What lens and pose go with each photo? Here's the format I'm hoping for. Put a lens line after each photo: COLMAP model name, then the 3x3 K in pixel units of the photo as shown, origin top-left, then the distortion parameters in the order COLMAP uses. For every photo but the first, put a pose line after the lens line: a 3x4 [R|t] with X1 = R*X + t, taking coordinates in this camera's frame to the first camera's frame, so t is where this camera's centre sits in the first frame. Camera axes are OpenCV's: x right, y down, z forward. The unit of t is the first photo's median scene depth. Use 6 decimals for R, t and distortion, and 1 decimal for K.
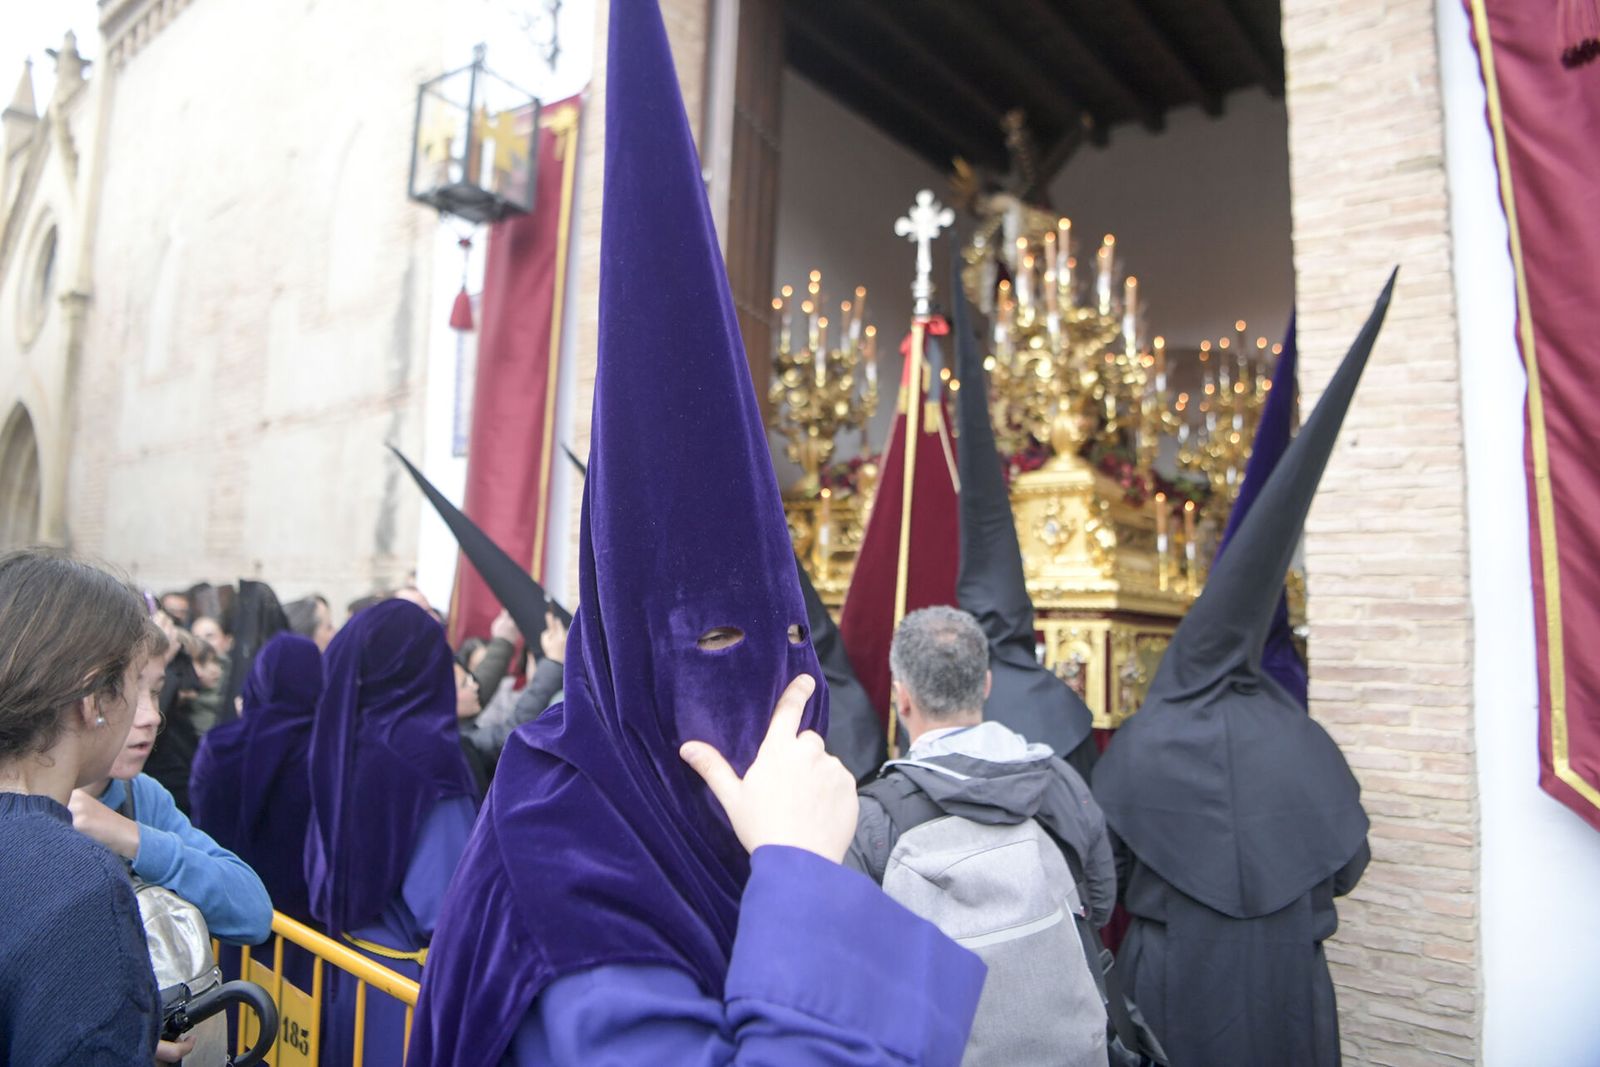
lens RADIAL K [[1074.1, 0, 790.5], [0, 1074.1, 494.5], [0, 0, 1]] dist [-0.076974, 0.018692]
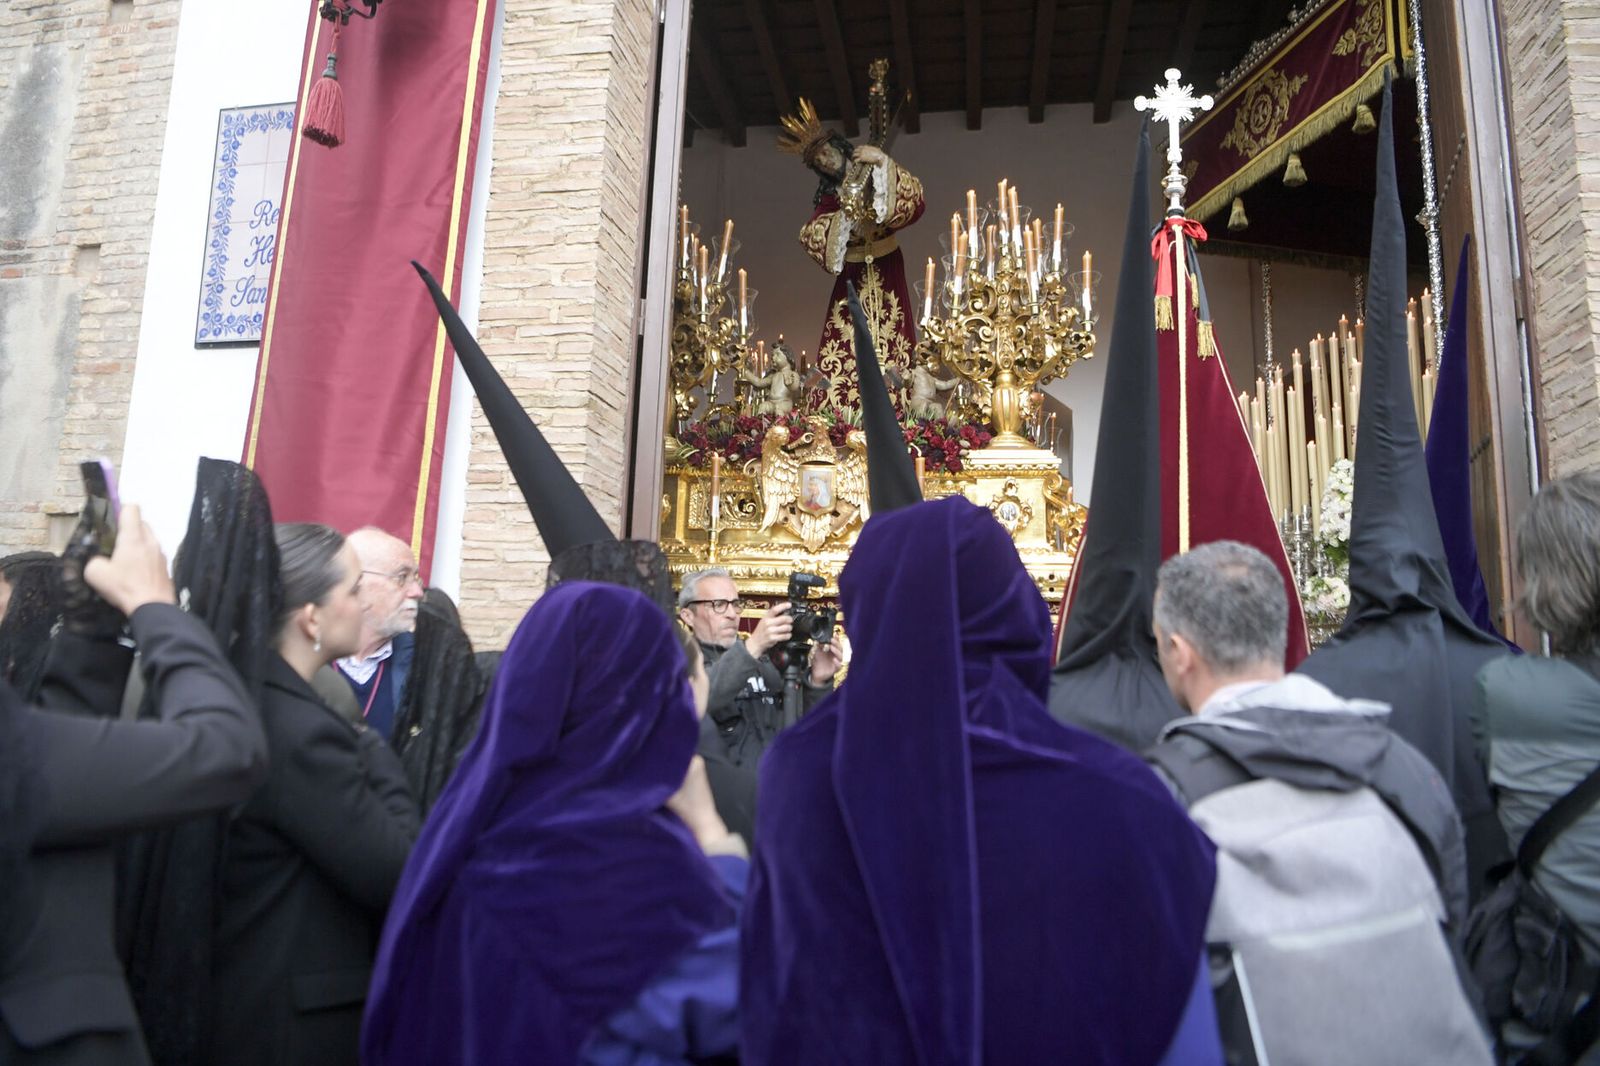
lens RADIAL K [[1074.1, 0, 790.5], [0, 1074.1, 494.0], [0, 0, 1]] dist [-0.076974, 0.018692]
pose [[0.876783, 0.068677, 0.475957, -0.483324], [-0.060134, 0.997639, -0.033176, 0.083279], [-0.477111, 0.000467, 0.878843, 0.441656]]
